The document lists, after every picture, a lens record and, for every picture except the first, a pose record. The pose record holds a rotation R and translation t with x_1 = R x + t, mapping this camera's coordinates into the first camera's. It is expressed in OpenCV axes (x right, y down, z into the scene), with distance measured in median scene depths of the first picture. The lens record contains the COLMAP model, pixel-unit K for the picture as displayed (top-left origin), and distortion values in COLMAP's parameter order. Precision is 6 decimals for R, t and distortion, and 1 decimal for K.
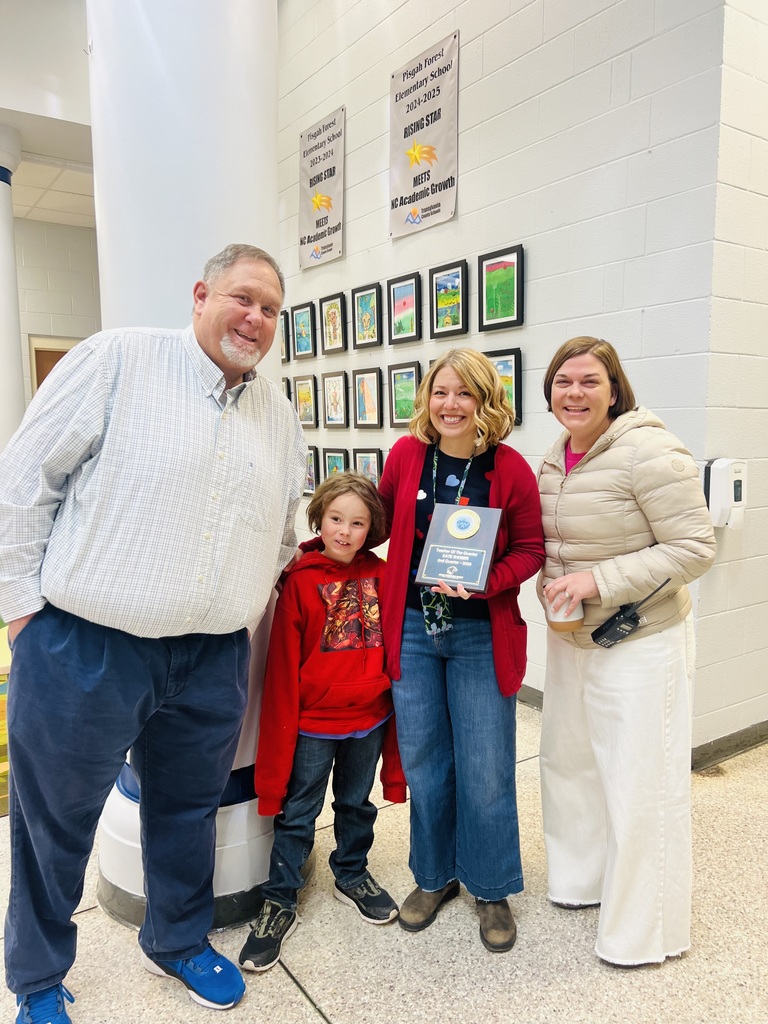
lens RADIAL K [[786.7, 0, 384.0], [0, 786.7, 512.0], [0, 0, 1]] dist [0.000537, 0.003440]
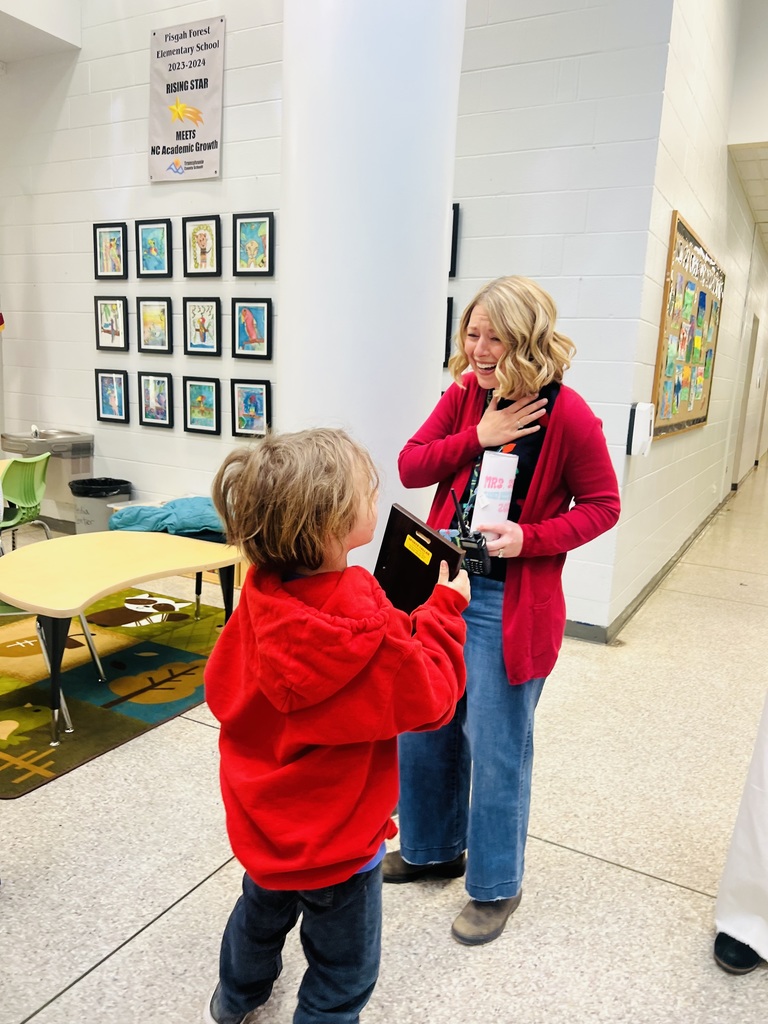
lens RADIAL K [[781.1, 0, 383.9], [0, 781.1, 526.0], [0, 0, 1]] dist [-0.033162, 0.000240]
pose [[0.890196, -0.041658, 0.453669, -0.346132], [-0.007014, 0.994439, 0.105077, 0.000108], [-0.455523, -0.096722, 0.884954, 0.026929]]
